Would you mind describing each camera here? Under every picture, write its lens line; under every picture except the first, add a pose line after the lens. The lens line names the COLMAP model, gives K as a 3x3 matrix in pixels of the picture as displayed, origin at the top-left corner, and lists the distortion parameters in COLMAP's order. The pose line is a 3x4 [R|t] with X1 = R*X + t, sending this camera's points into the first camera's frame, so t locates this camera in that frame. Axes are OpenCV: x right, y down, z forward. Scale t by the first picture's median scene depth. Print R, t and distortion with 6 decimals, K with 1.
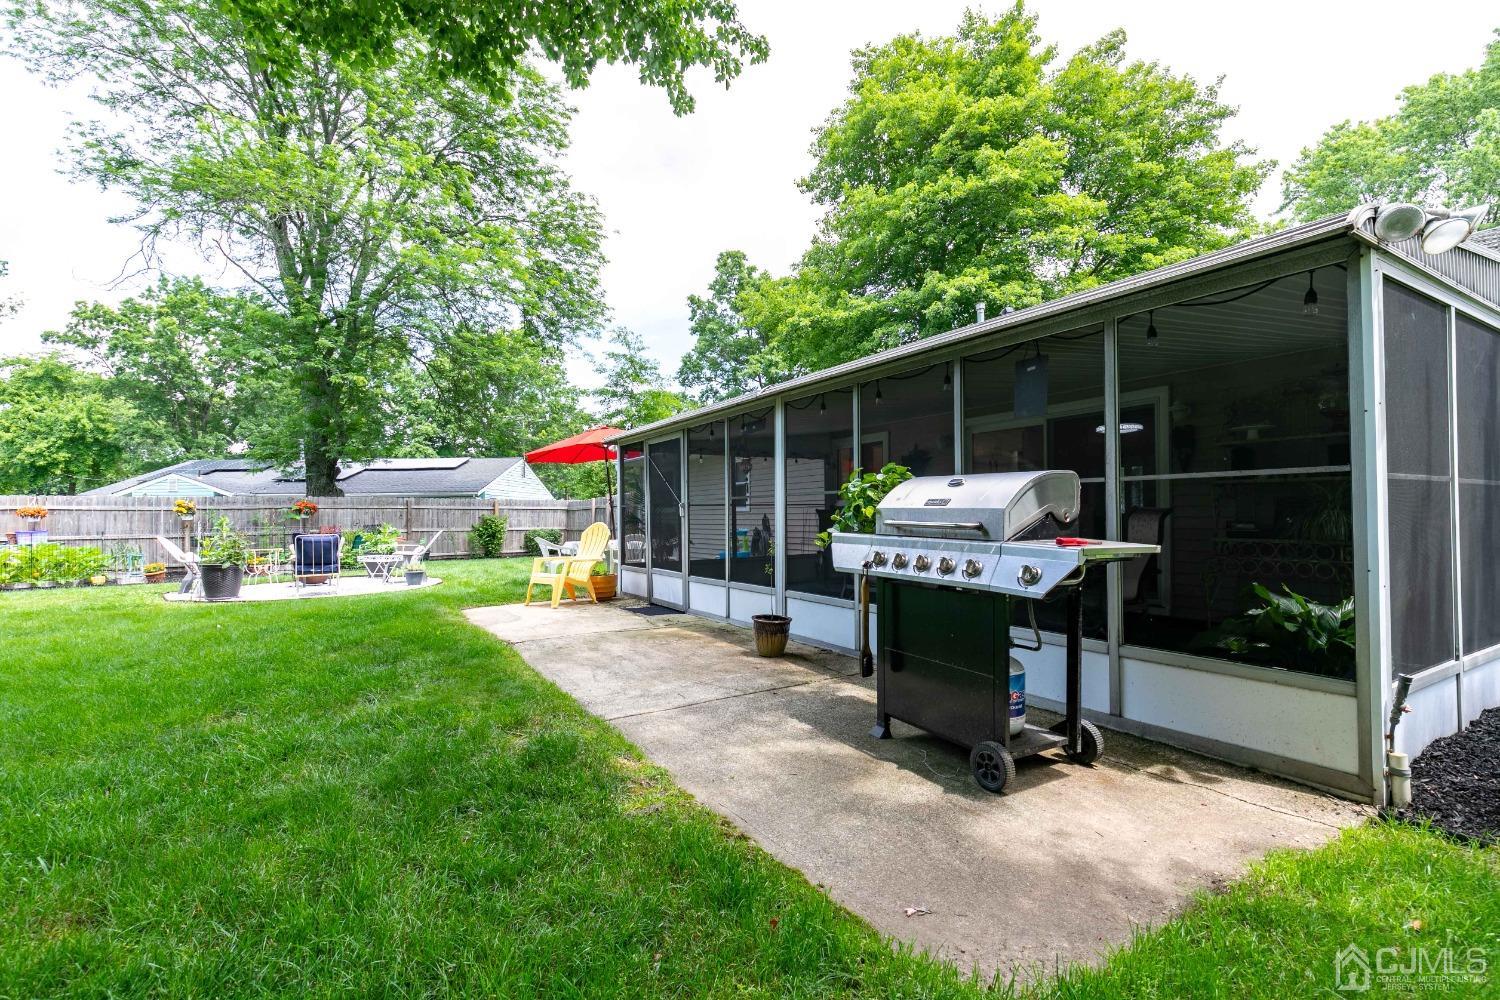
lens RADIAL K [[675.4, 0, 746.6], [0, 675.4, 507.3], [0, 0, 1]] dist [0.008109, -0.001570]
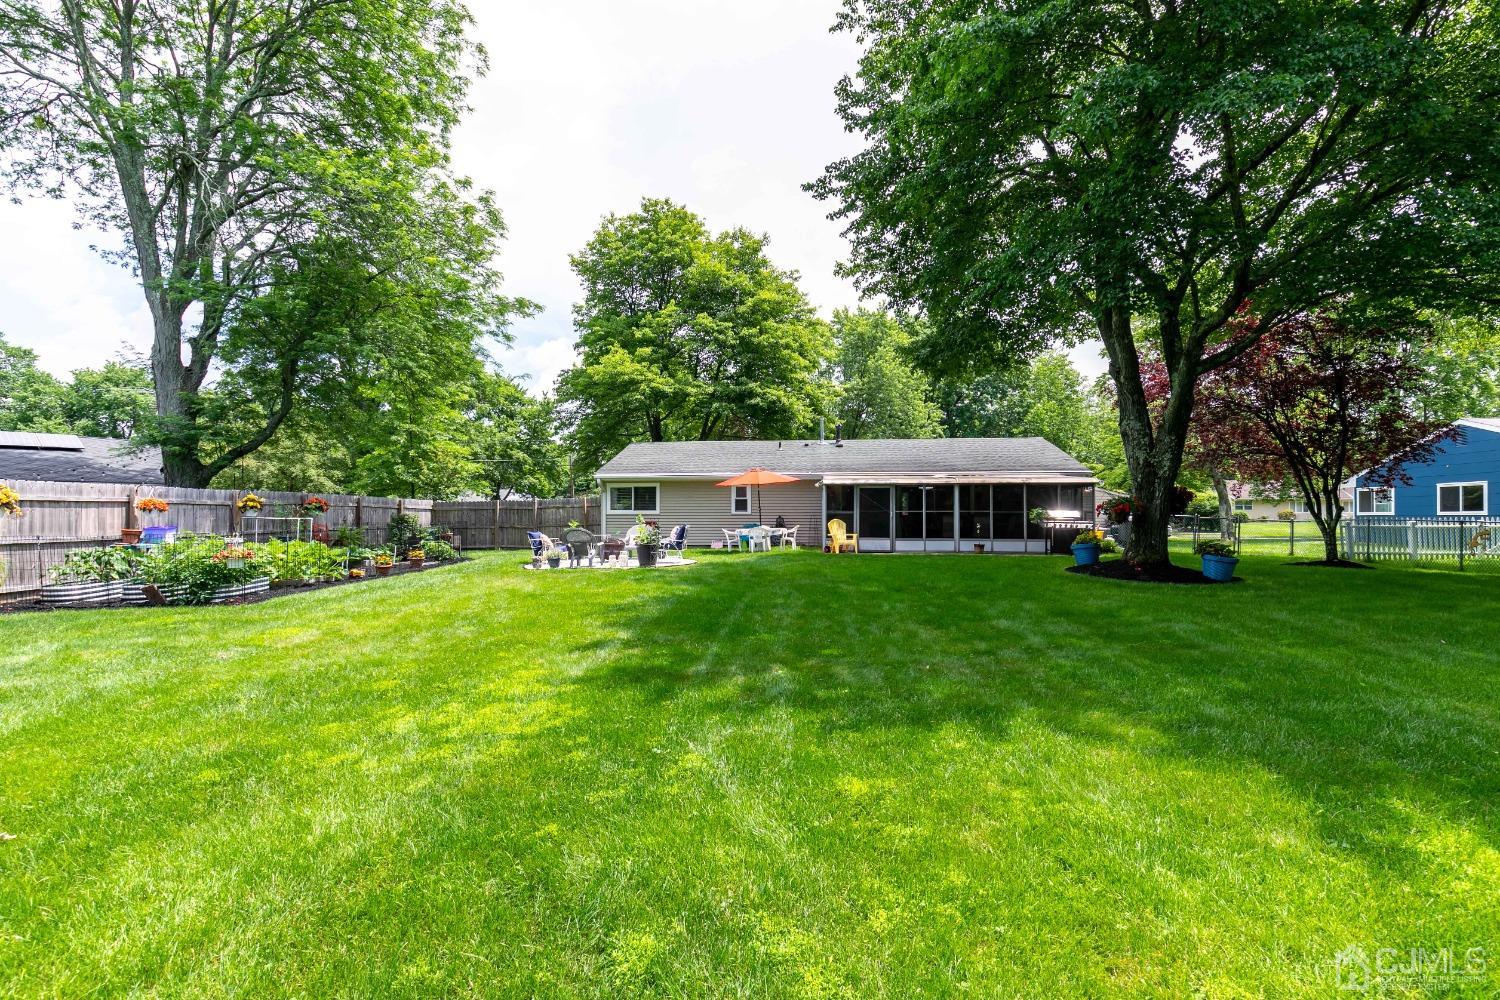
lens RADIAL K [[675.4, 0, 746.9], [0, 675.4, 506.7], [0, 0, 1]] dist [0.008109, -0.001570]
pose [[0.616868, 0.019080, 0.786836, -0.712707], [-0.014306, 0.999813, -0.013029, 0.005070], [-0.786937, -0.003220, 0.617025, -0.051539]]
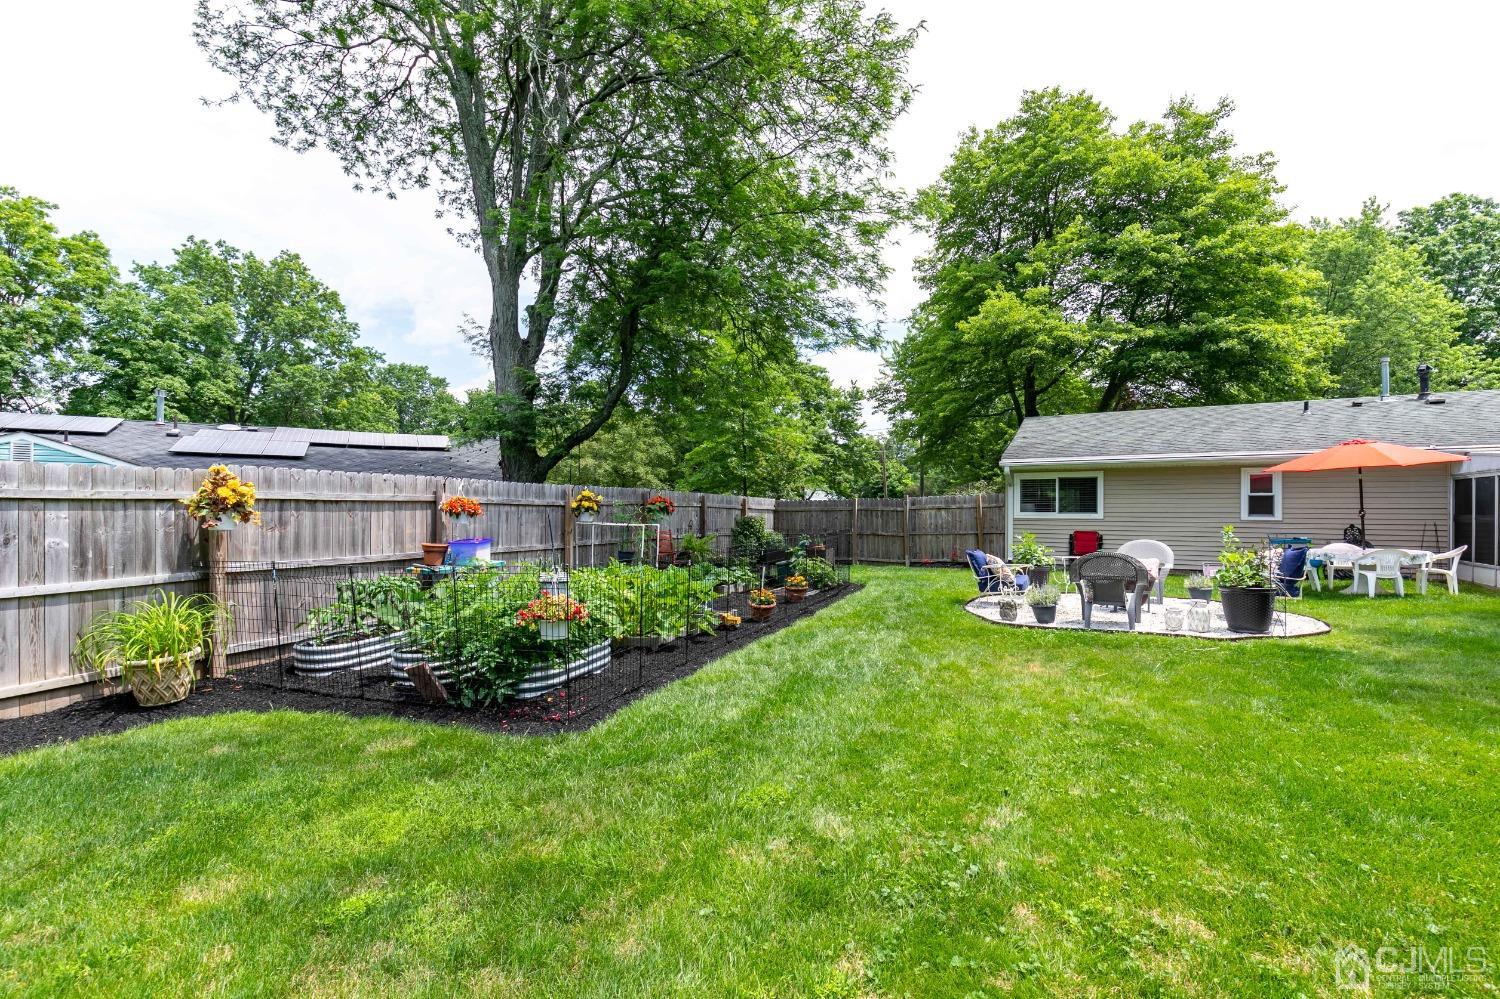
lens RADIAL K [[675.4, 0, 749.6], [0, 675.4, 505.7], [0, 0, 1]] dist [0.008109, -0.001570]
pose [[0.874732, 0.019060, 0.484231, -0.630281], [-0.019237, 0.999804, -0.004602, 0.002163], [-0.484224, -0.005290, 0.874928, 0.231507]]
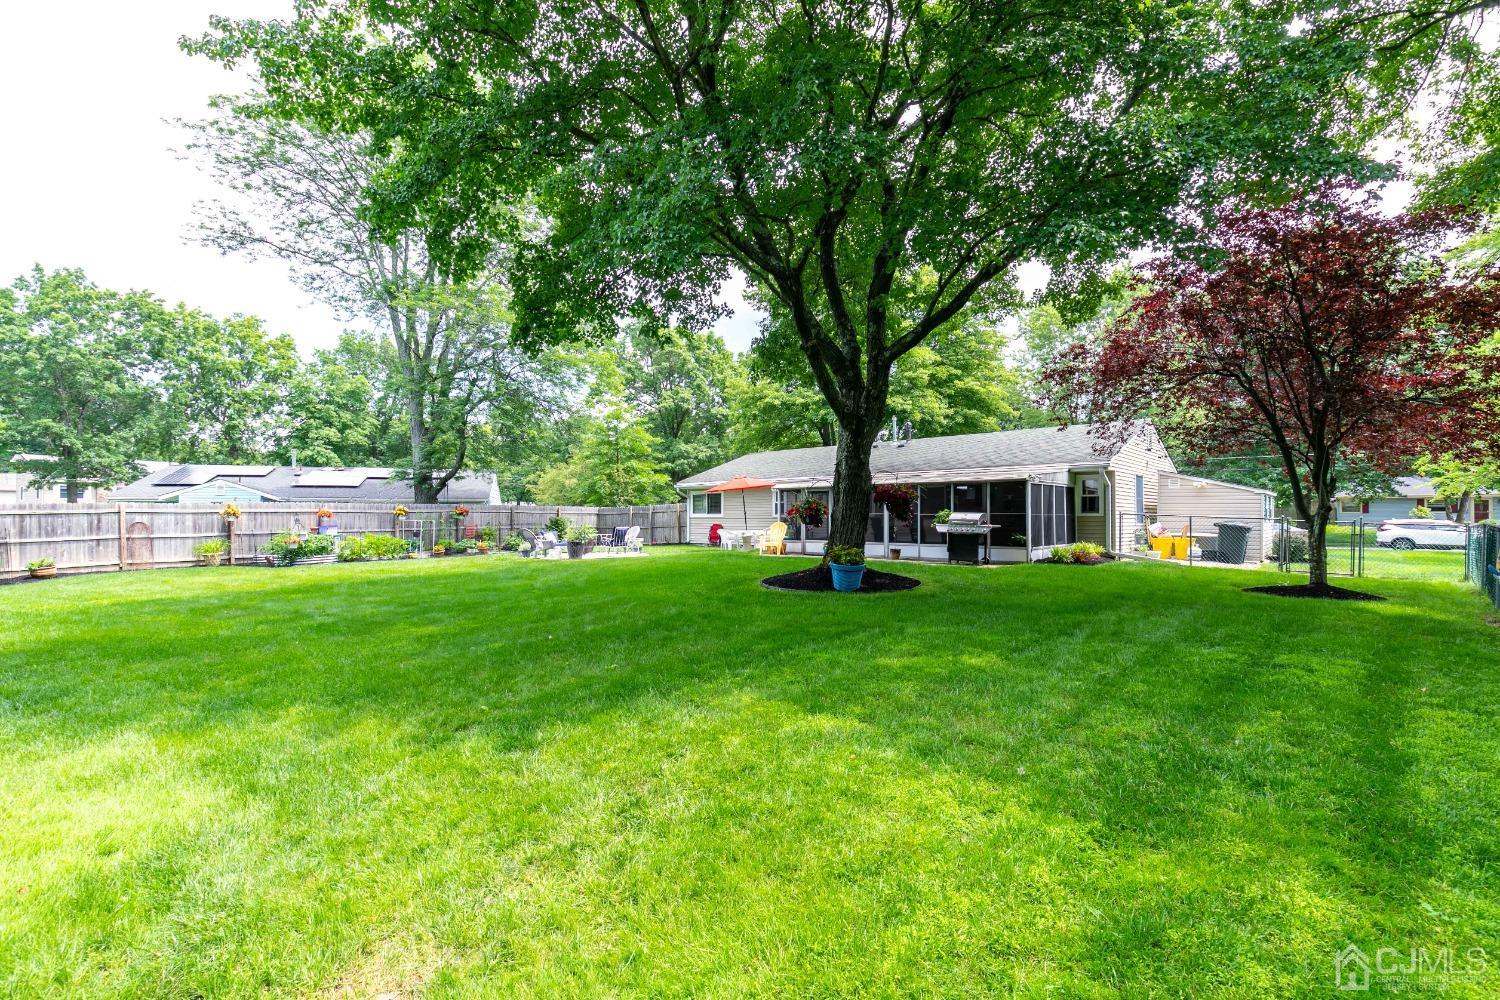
lens RADIAL K [[675.4, 0, 754.3], [0, 675.4, 504.2], [0, 0, 1]] dist [0.008109, -0.001570]
pose [[0.955869, 0.012355, 0.293533, -0.327620], [-0.009889, 0.999902, -0.009884, -0.005093], [-0.293627, 0.006545, 0.955898, -0.414895]]
